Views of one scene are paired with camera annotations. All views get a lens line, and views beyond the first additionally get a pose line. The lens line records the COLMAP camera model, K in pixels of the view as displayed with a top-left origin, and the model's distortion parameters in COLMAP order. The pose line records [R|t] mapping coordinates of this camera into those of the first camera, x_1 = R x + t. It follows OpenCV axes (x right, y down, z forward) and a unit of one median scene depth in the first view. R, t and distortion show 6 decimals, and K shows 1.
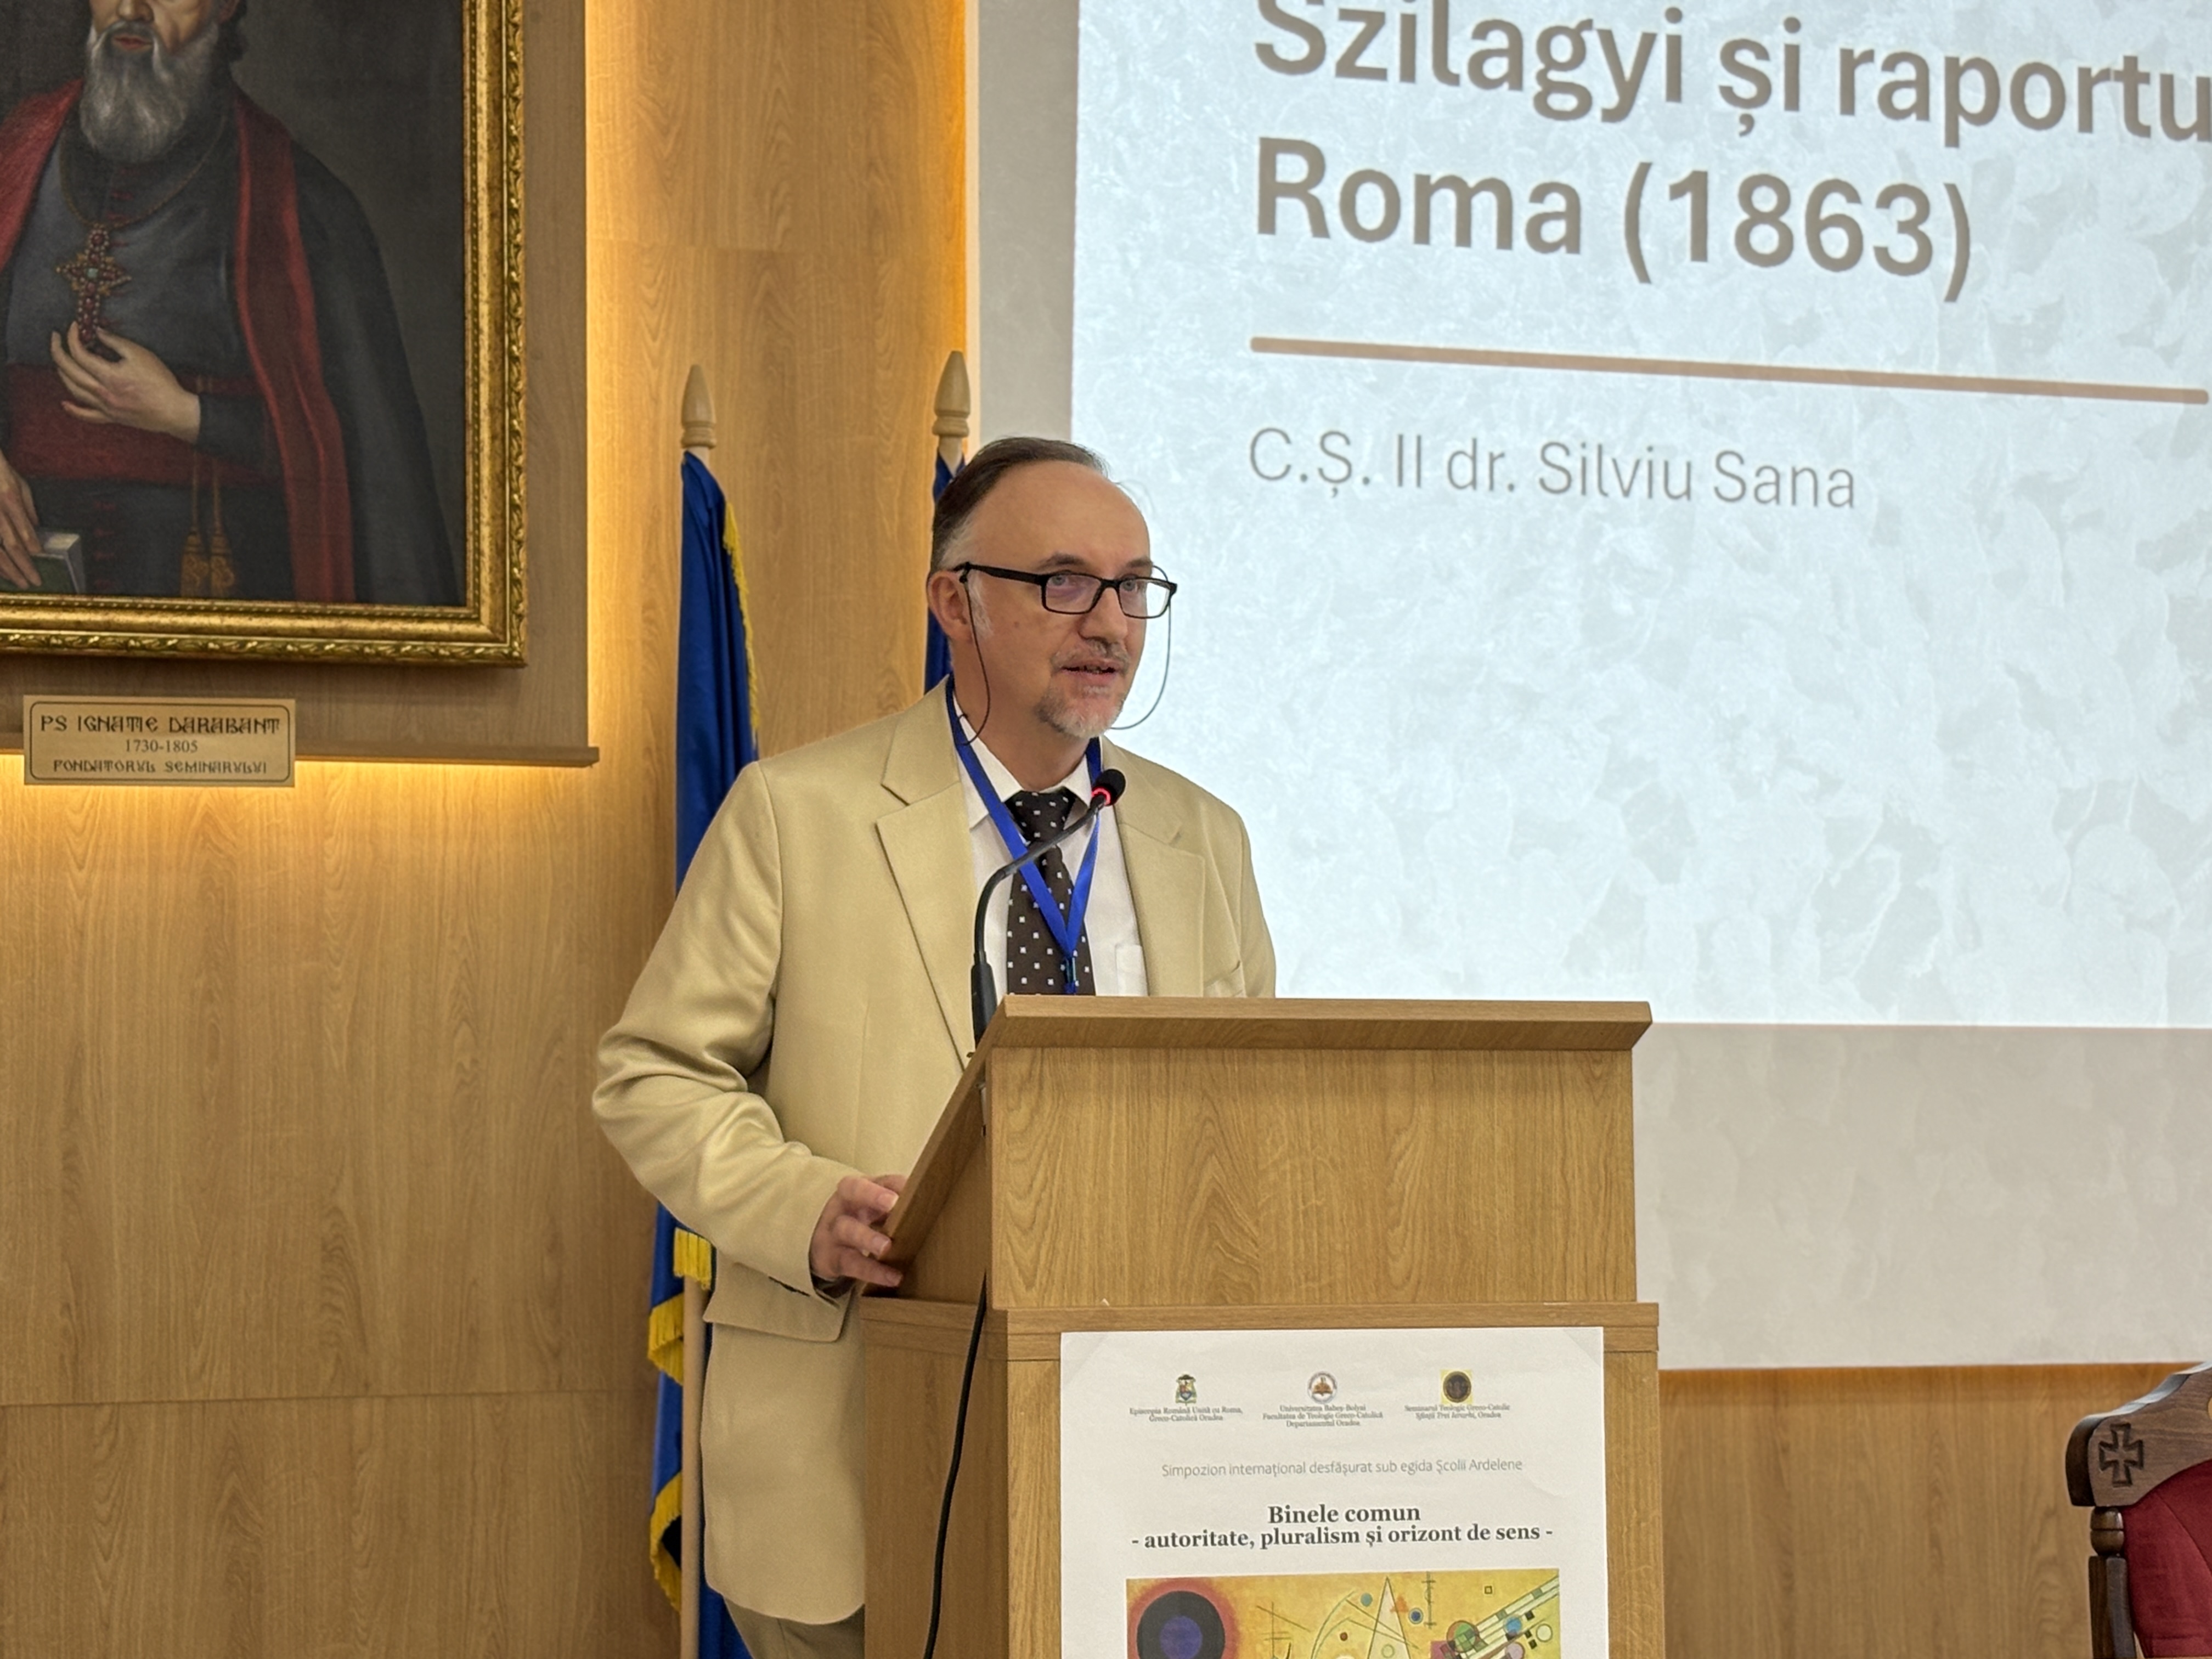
lens RADIAL K [[4489.2, 0, 1106.0], [0, 4489.2, 829.5], [0, 0, 1]] dist [0.384123, -1.824365]
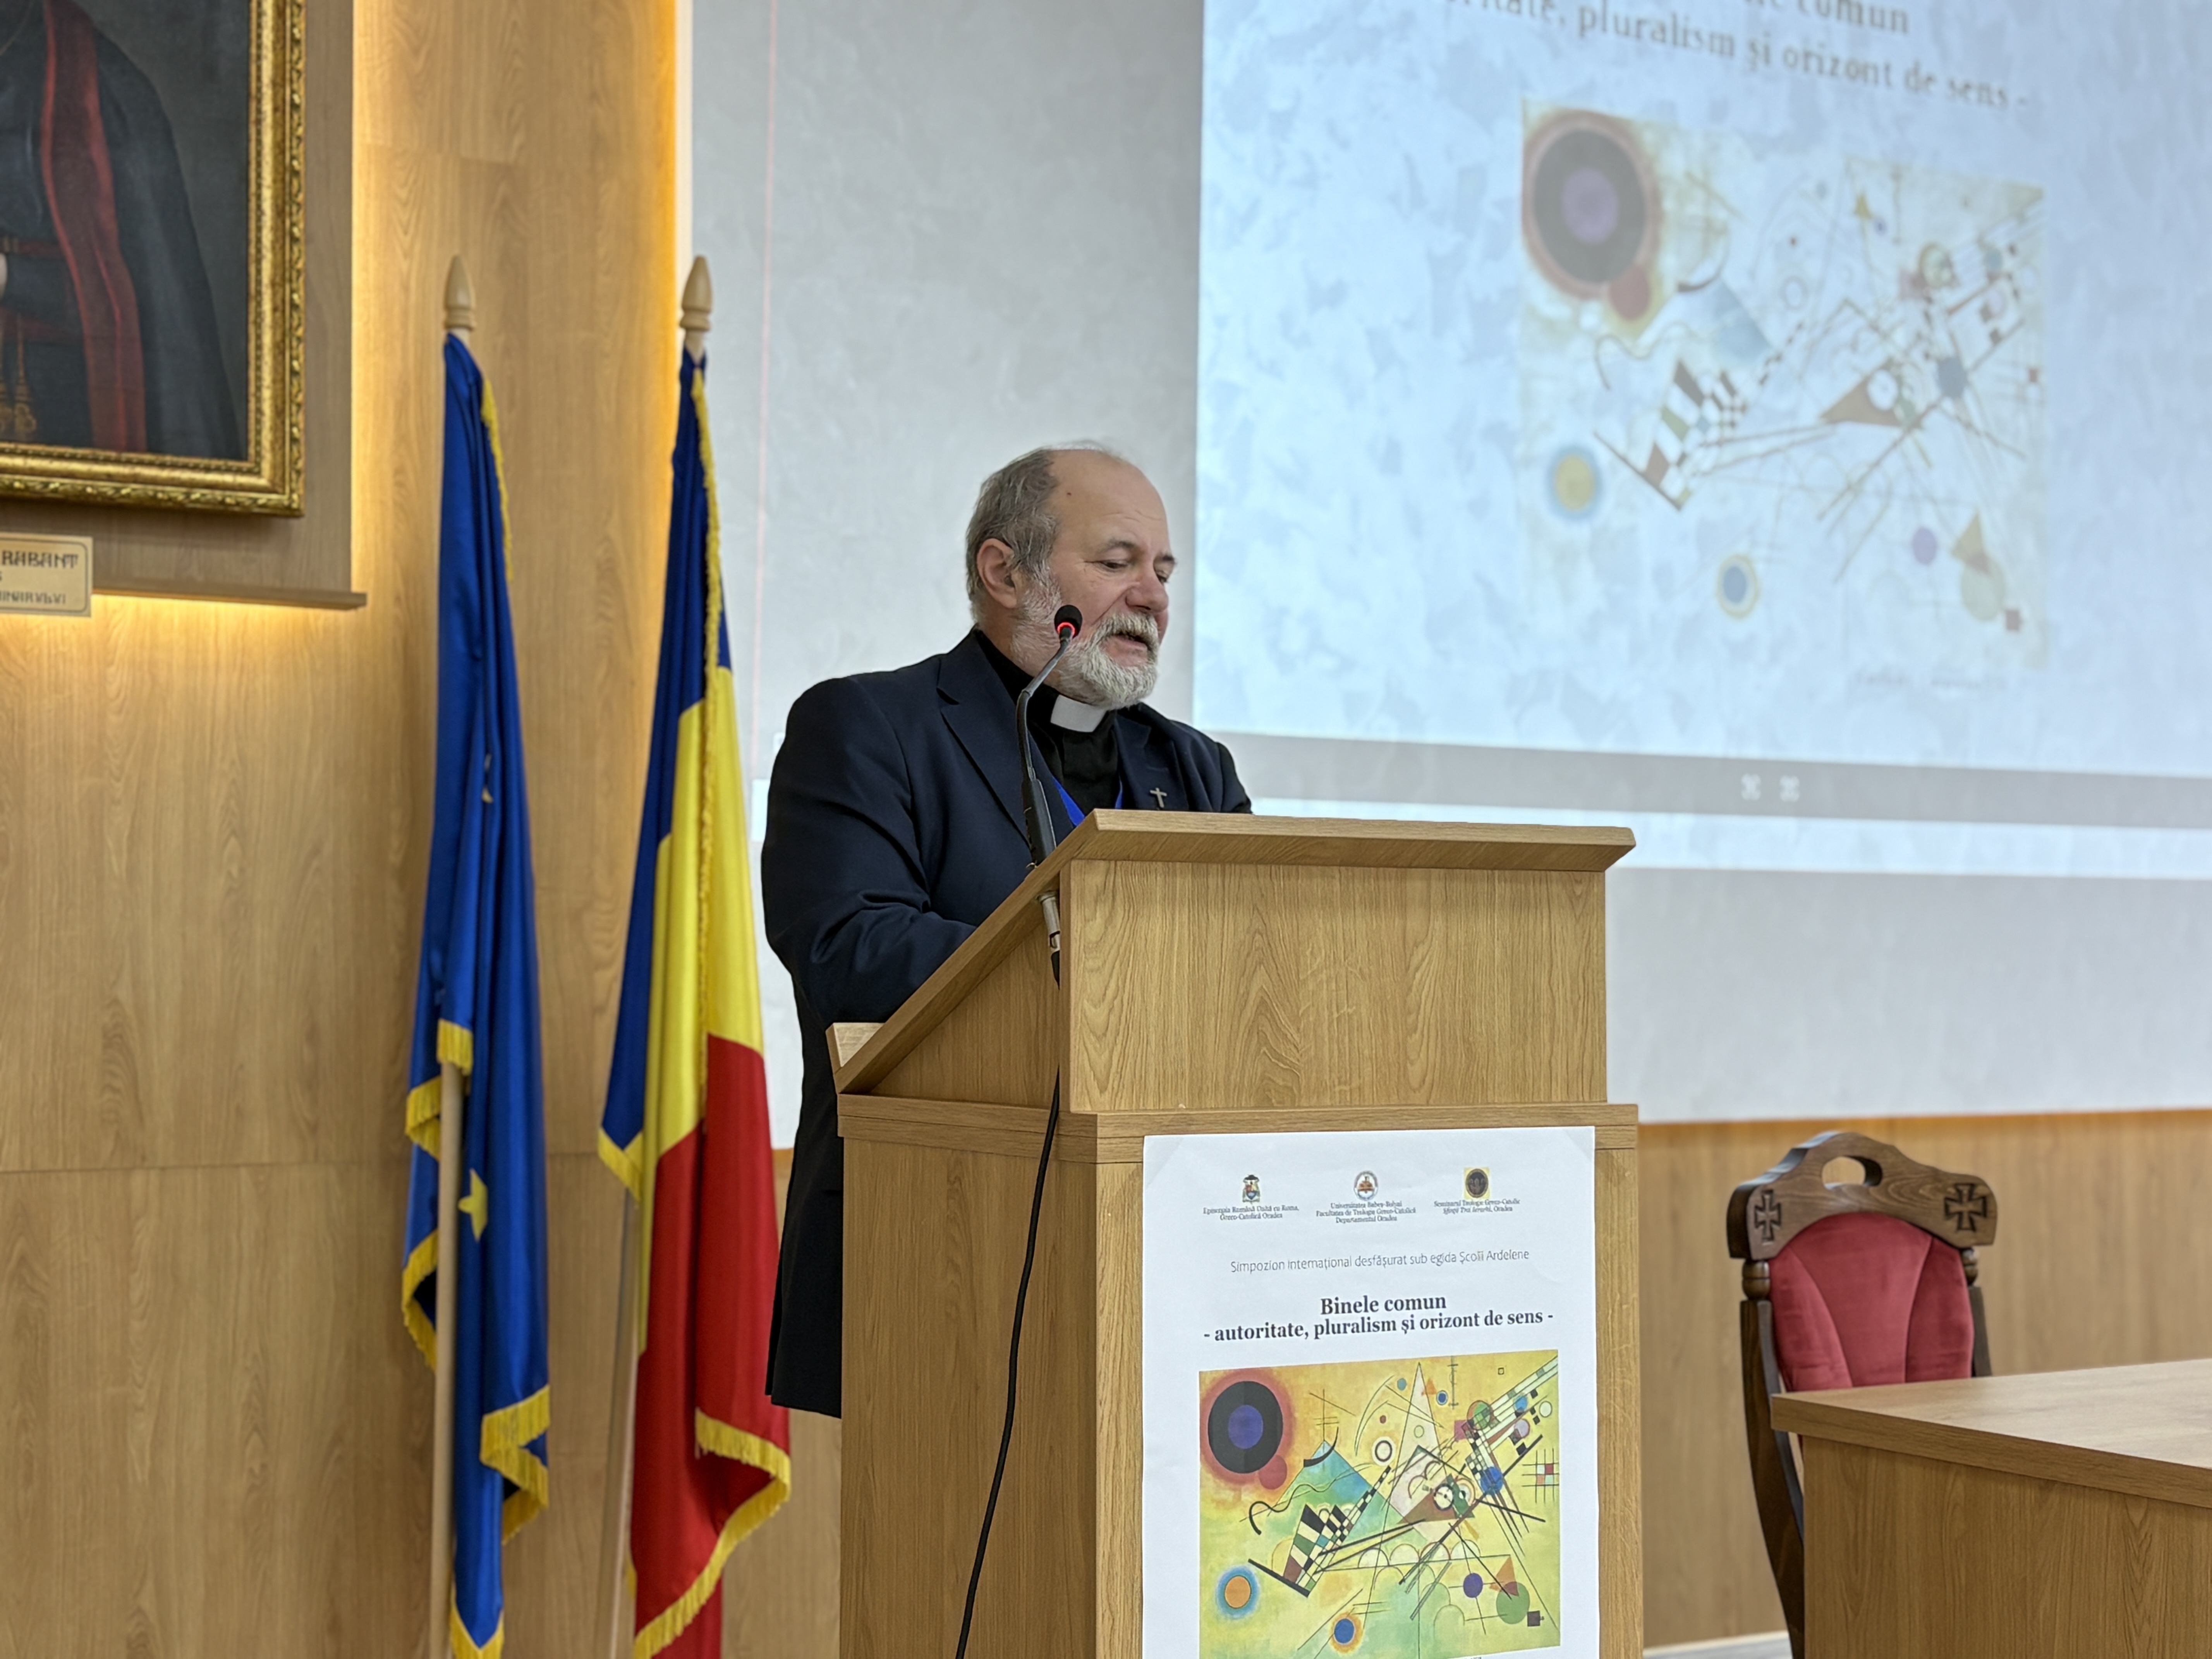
lens RADIAL K [[3189.8, 0, 1106.0], [0, 3189.8, 829.5], [0, 0, 1]] dist [0.275631, -0.928999]
pose [[0.975643, 0.017507, 0.218666, -0.108481], [-0.024726, 0.999234, 0.030320, 0.011787], [-0.217968, -0.034988, 0.975329, 0.175211]]
